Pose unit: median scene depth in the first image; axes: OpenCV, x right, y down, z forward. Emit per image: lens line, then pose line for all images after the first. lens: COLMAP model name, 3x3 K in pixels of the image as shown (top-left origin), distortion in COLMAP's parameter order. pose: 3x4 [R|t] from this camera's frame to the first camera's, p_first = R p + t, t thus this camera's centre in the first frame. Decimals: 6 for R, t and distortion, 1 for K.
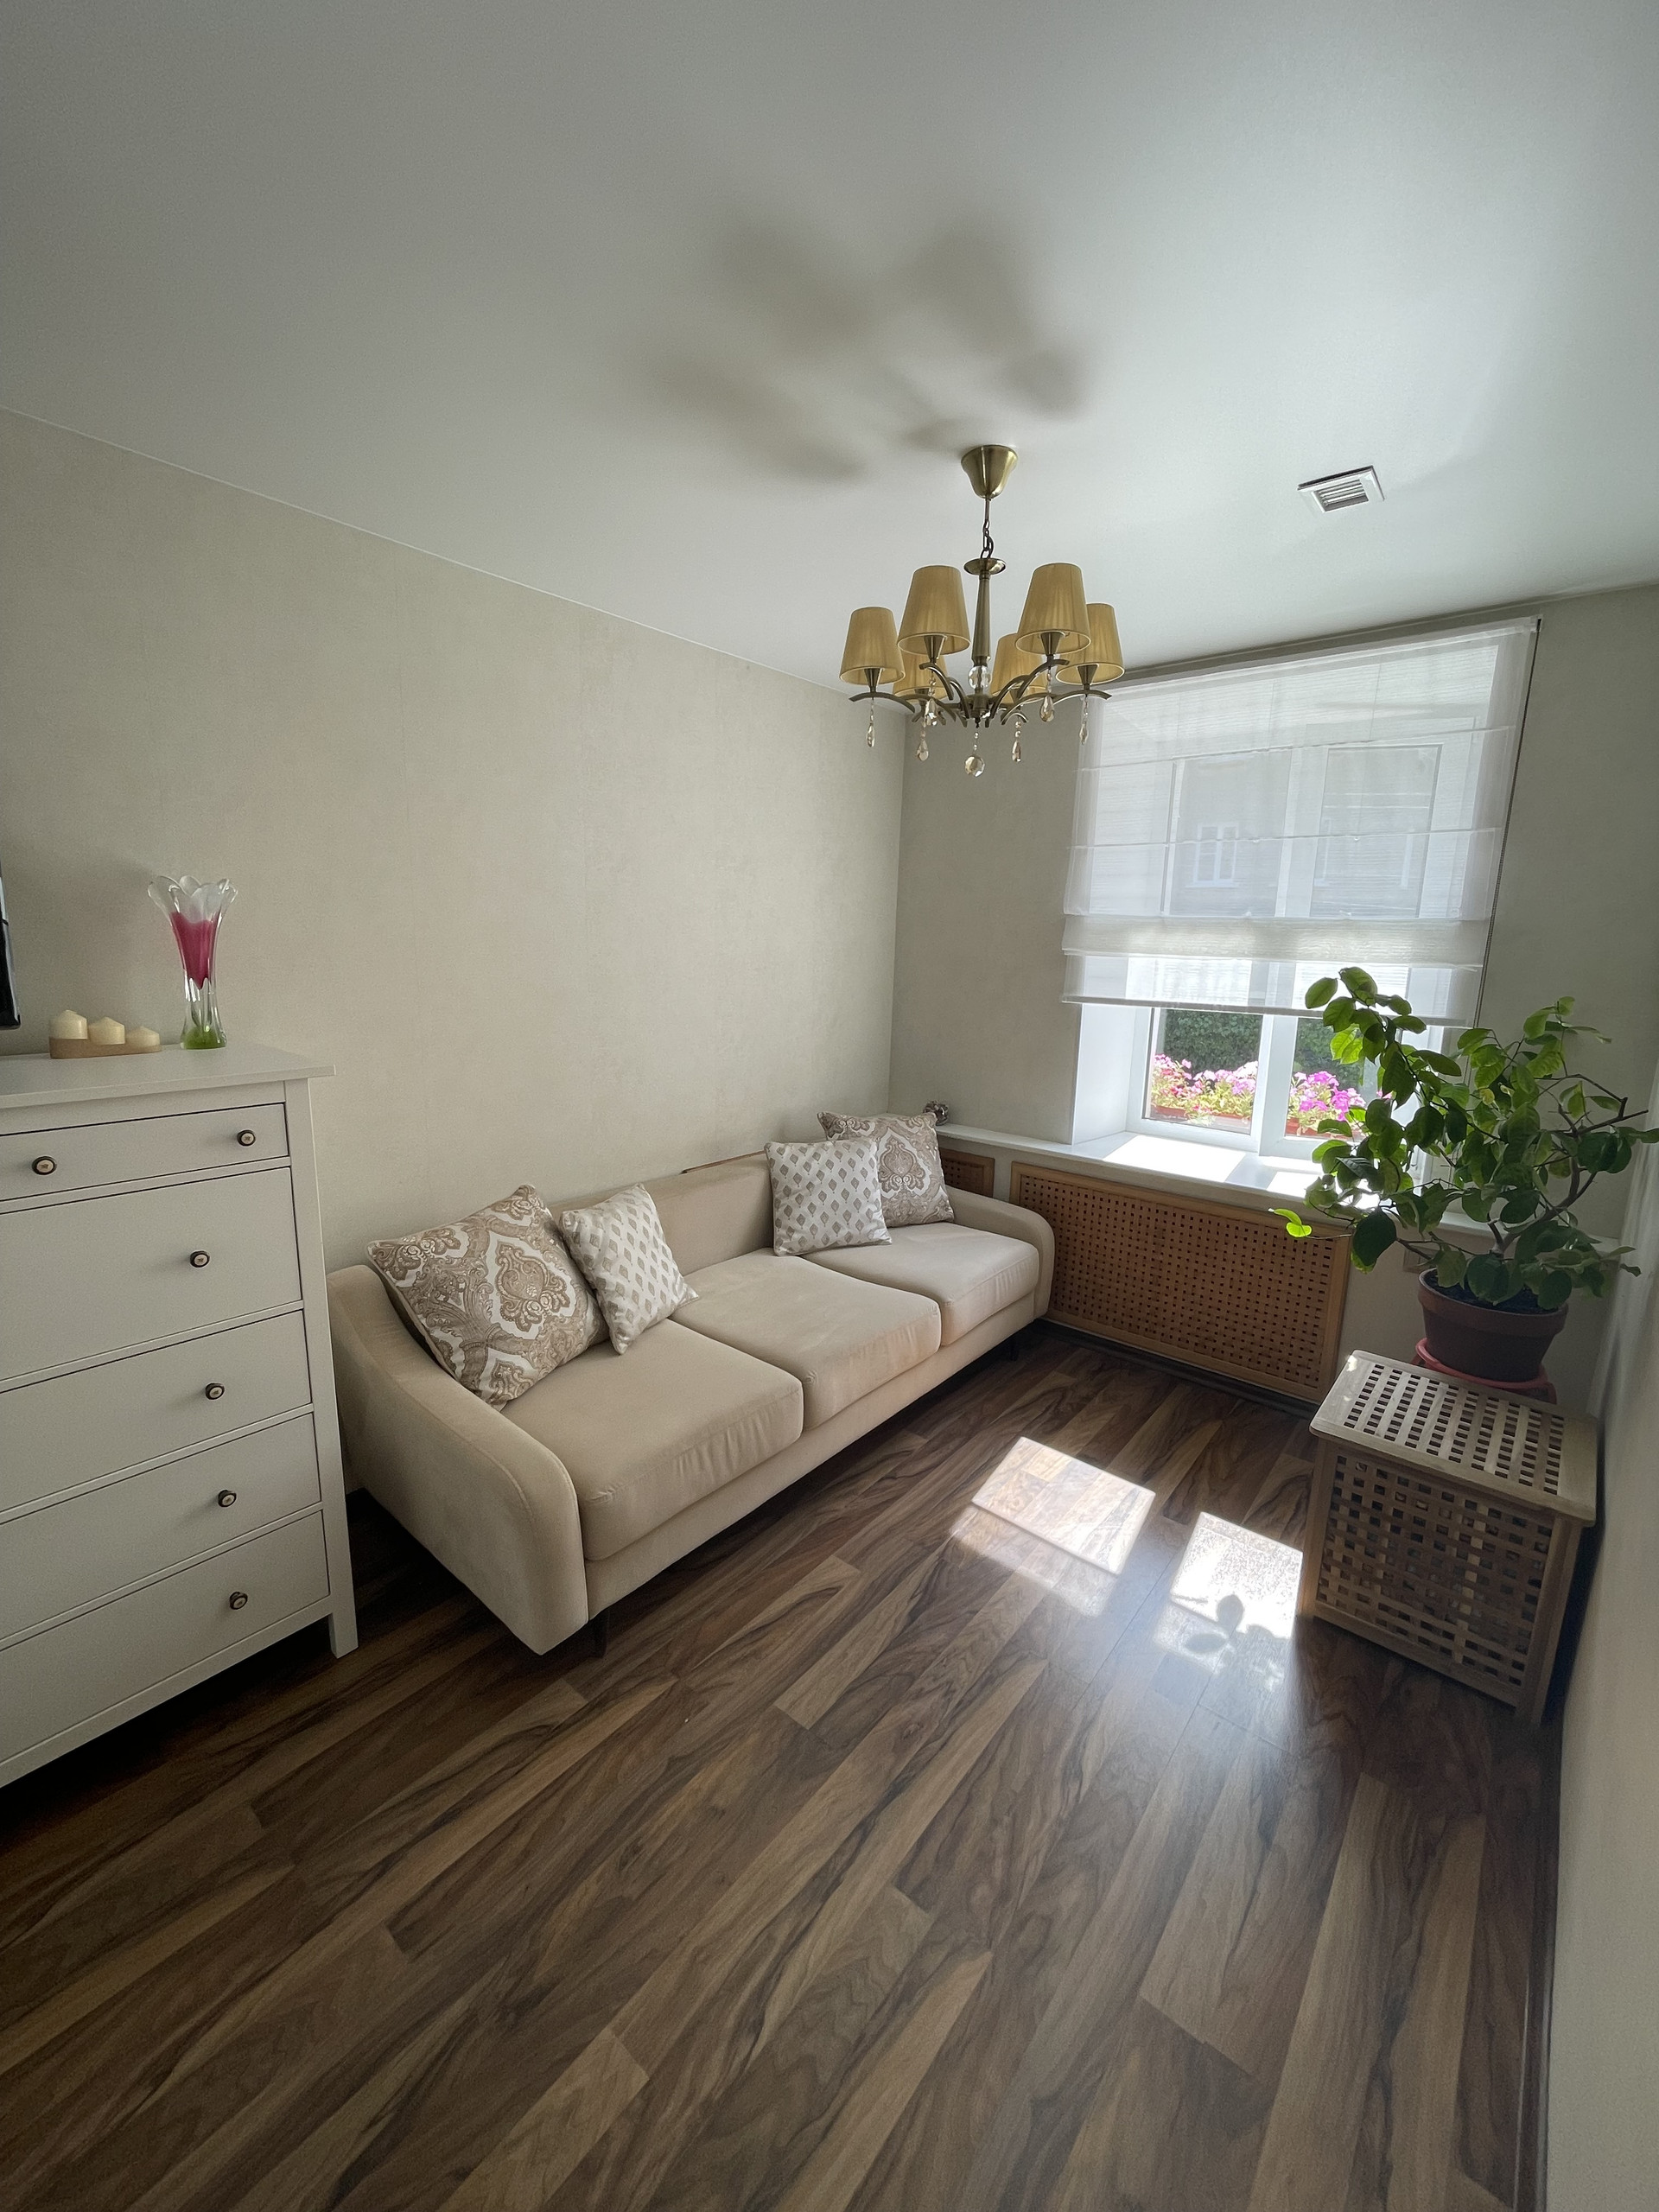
lens RADIAL K [[897.5, 0, 815.7], [0, 897.5, 1100.8], [0, 0, 1]] dist [-0.000125, 0.000010]
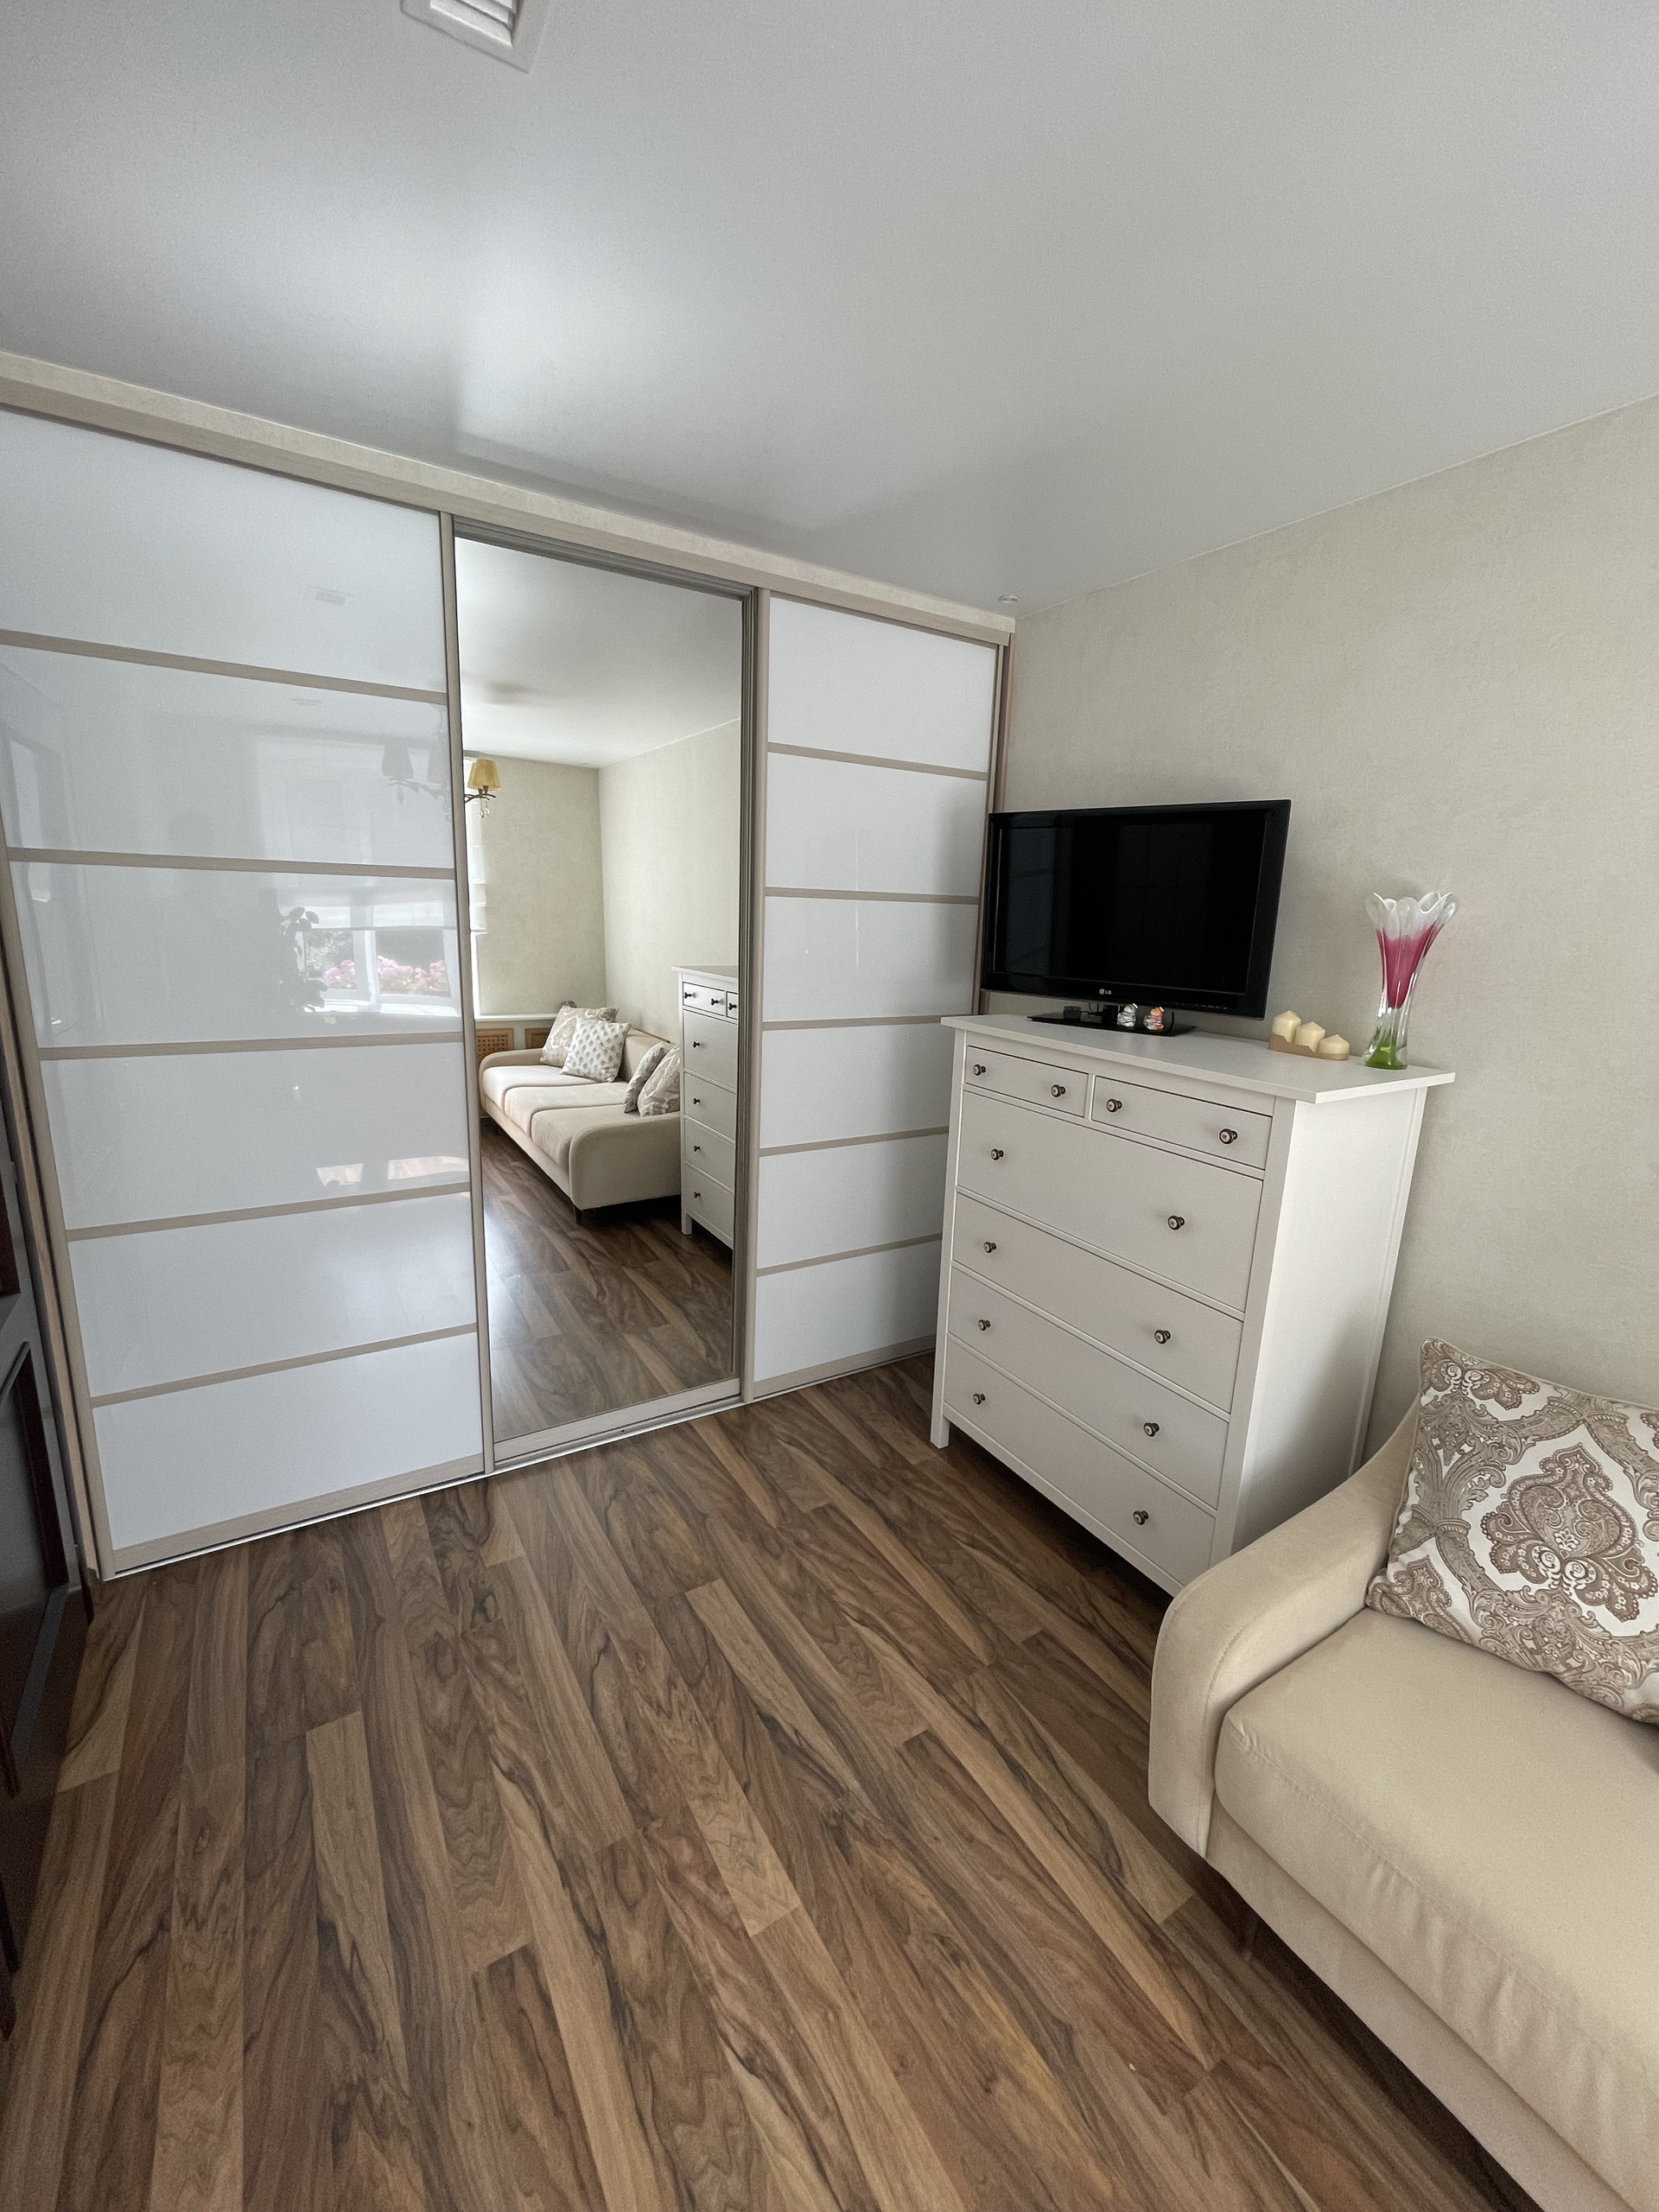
lens RADIAL K [[897.5, 0, 833.8], [0, 897.5, 1103.2], [0, 0, 1]] dist [-0.000125, 0.000010]
pose [[-0.311363, 0.174100, -0.934207, 0.531381], [-0.215589, 0.944500, 0.247873, -0.169594], [0.925513, 0.278583, -0.256548, 0.885068]]
